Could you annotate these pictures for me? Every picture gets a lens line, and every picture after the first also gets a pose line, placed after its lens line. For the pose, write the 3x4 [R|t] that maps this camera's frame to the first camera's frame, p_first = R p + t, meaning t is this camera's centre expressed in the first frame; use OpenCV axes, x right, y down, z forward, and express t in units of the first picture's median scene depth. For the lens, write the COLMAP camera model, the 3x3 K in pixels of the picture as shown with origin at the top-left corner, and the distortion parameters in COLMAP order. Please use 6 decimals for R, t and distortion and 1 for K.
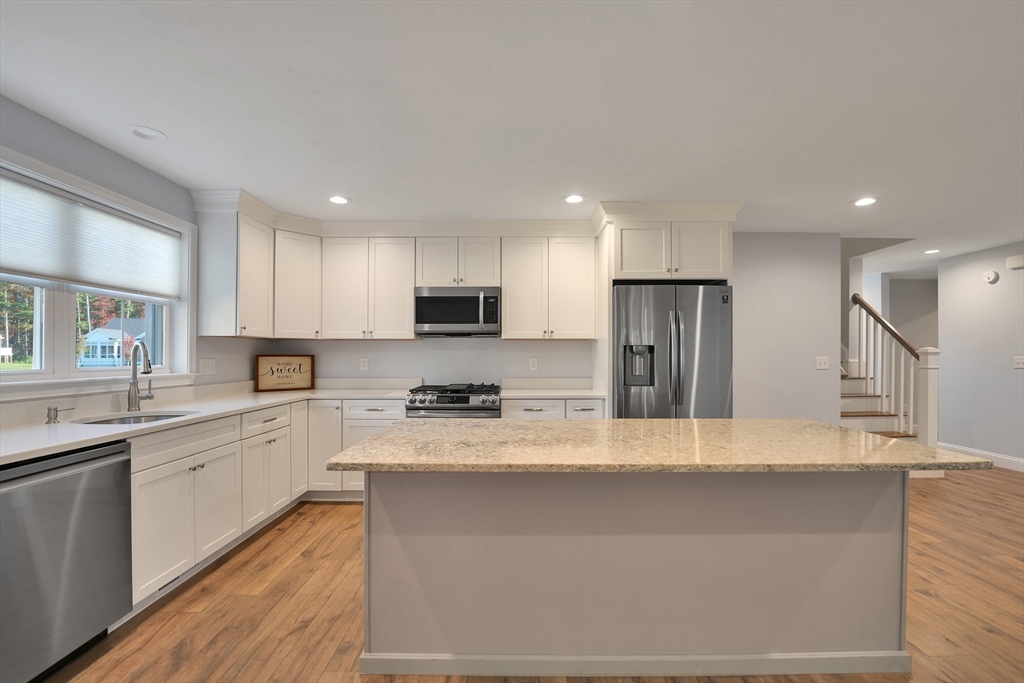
lens RADIAL K [[467.0, 0, 512.3], [0, 467.0, 348.8], [0, 0, 1]] dist [-0.005109, -0.000693]
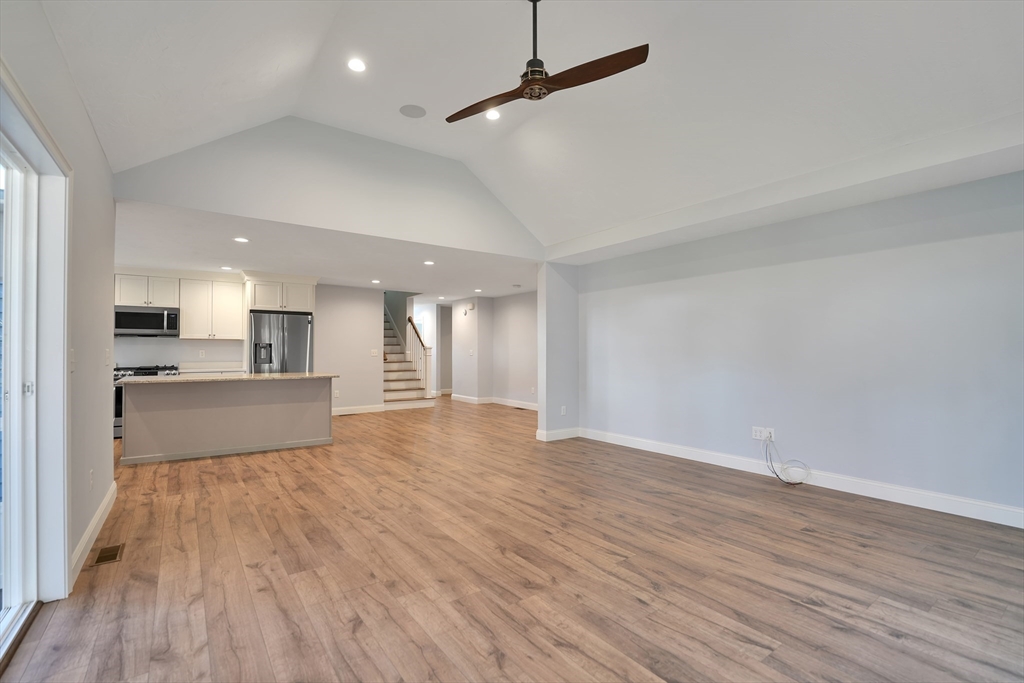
lens RADIAL K [[467.0, 0, 509.2], [0, 467.0, 346.4], [0, 0, 1]] dist [-0.005109, -0.000693]
pose [[0.820870, 0.006288, 0.571080, -0.006459], [-0.008483, 0.999963, 0.001183, -0.005165], [-0.571052, -0.005816, 0.820893, -1.095005]]
